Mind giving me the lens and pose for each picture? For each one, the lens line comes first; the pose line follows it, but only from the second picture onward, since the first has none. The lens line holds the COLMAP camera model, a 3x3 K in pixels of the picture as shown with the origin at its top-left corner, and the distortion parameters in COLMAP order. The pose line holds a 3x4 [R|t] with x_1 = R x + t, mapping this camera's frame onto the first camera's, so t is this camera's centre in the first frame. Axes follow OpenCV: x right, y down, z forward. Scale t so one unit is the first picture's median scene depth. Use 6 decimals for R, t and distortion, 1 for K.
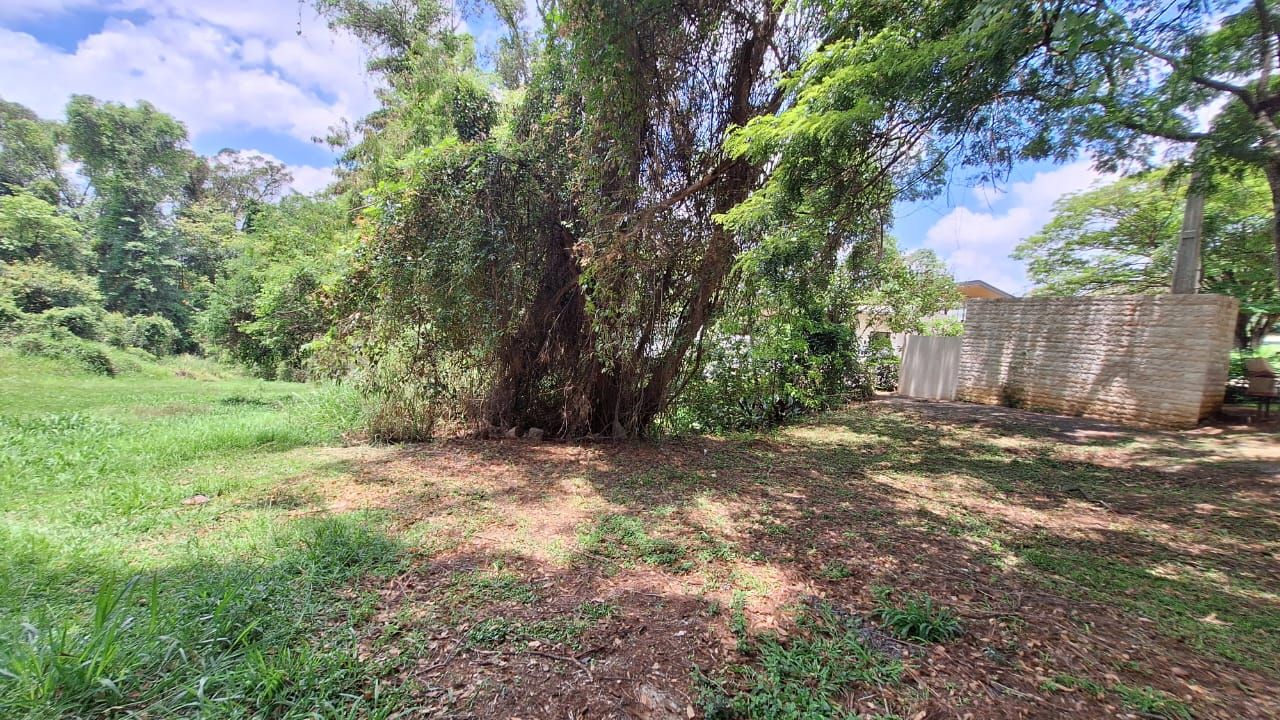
lens RADIAL K [[507.5, 0, 636.2], [0, 507.5, 367.4], [0, 0, 1]] dist [-0.002730, 0.000950]
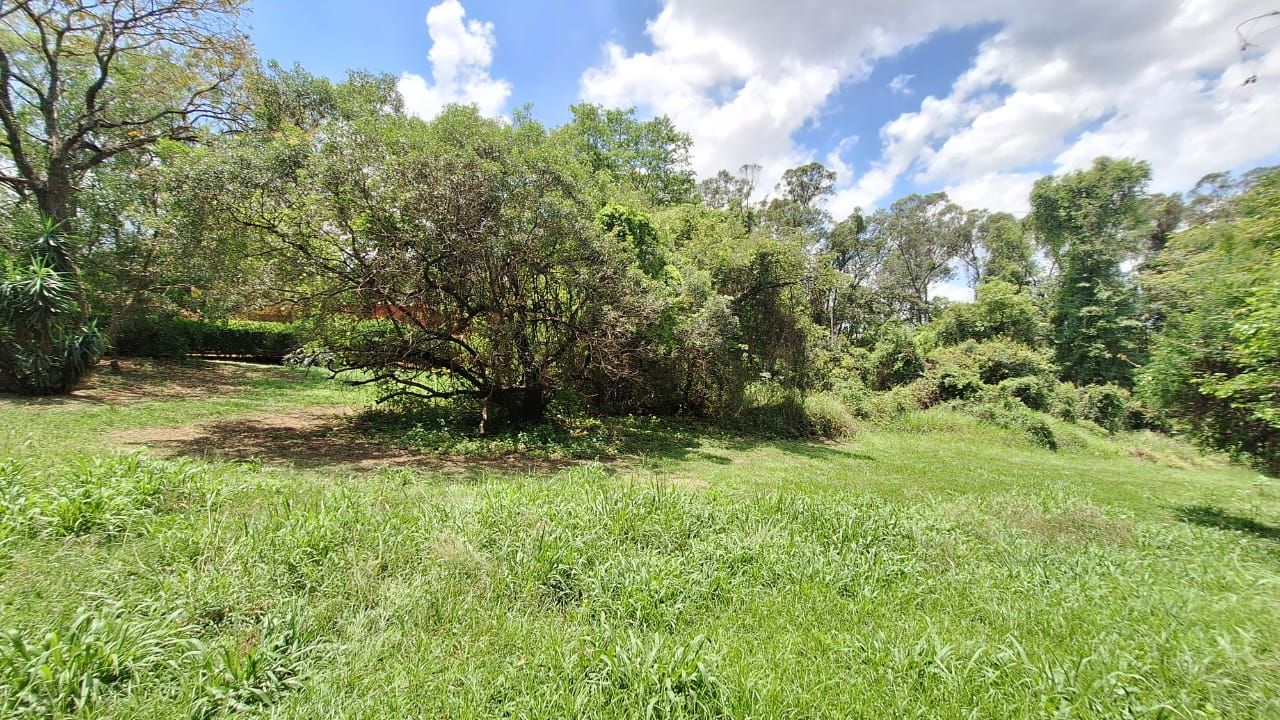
lens RADIAL K [[507.5, 0, 636.2], [0, 507.5, 367.4], [0, 0, 1]] dist [-0.002730, 0.000950]
pose [[0.041853, -0.069682, -0.996691, -0.107741], [-0.075910, 0.994460, -0.072713, -0.005673], [0.996236, 0.078702, 0.036331, 0.151452]]
